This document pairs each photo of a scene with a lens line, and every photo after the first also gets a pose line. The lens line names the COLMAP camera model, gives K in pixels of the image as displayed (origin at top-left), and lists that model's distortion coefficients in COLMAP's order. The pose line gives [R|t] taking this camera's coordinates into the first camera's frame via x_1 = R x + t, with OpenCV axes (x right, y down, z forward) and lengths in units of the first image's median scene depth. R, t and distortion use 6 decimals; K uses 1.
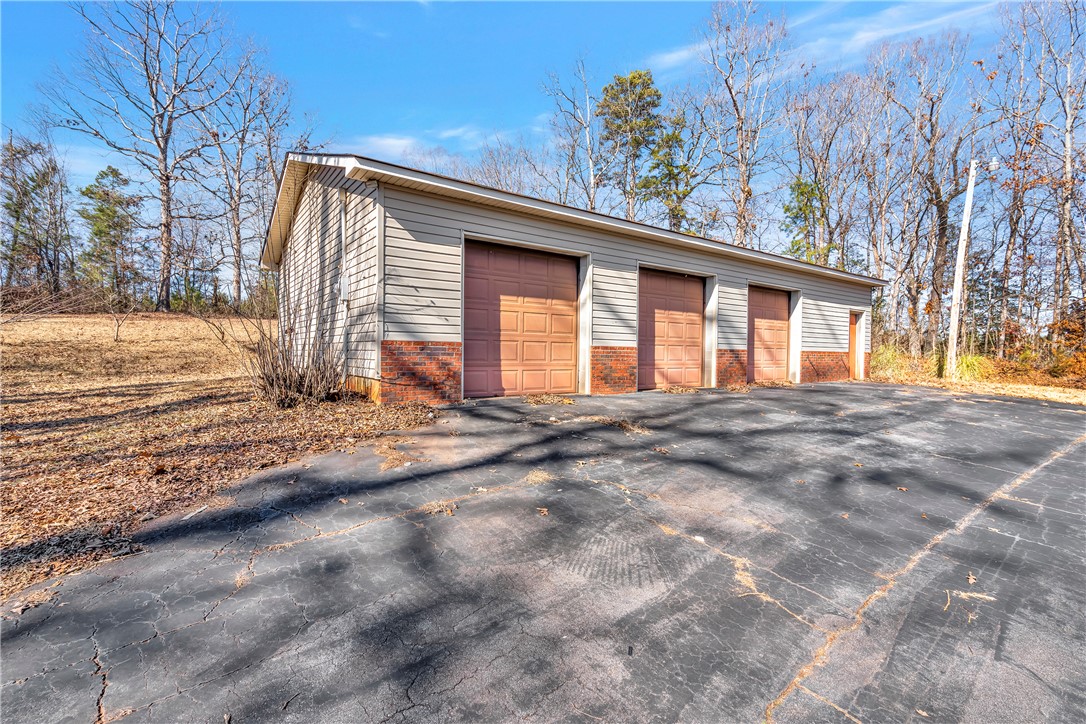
lens RADIAL K [[493.9, 0, 527.6], [0, 493.9, 364.9], [0, 0, 1]] dist [0.000498, 0.000104]
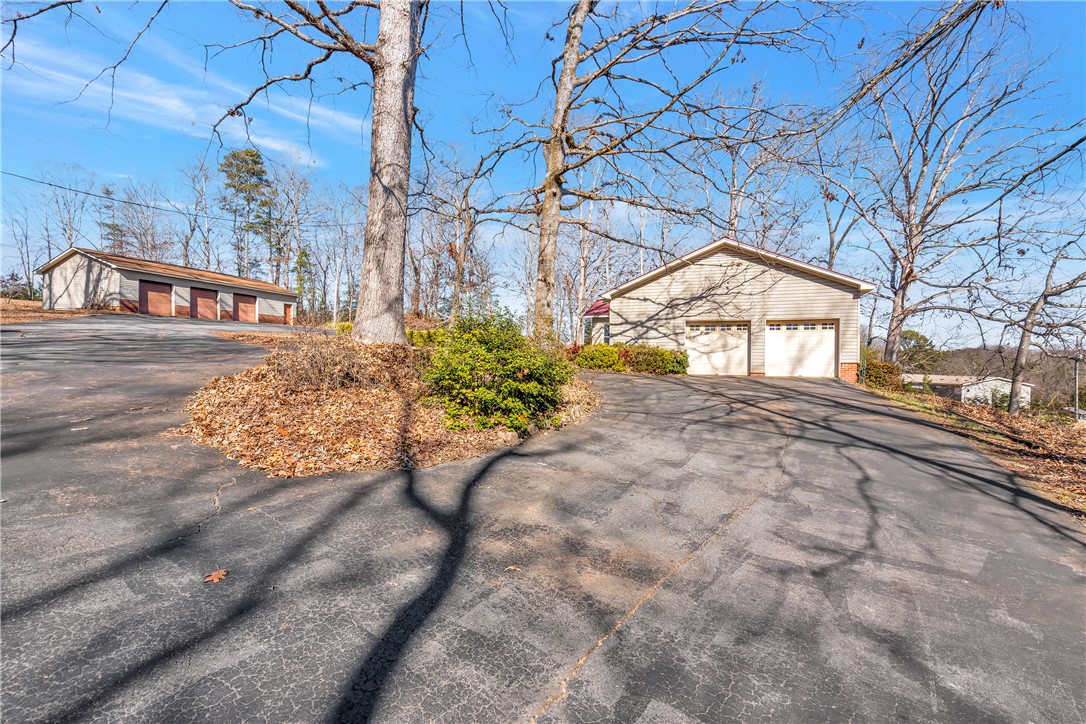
lens RADIAL K [[493.9, 0, 527.6], [0, 493.9, 364.9], [0, 0, 1]] dist [0.000498, 0.000104]
pose [[0.818580, -0.011268, 0.574281, 0.167277], [0.013385, 0.999910, 0.000539, 0.519897], [-0.574236, 0.007246, 0.818658, -4.257920]]
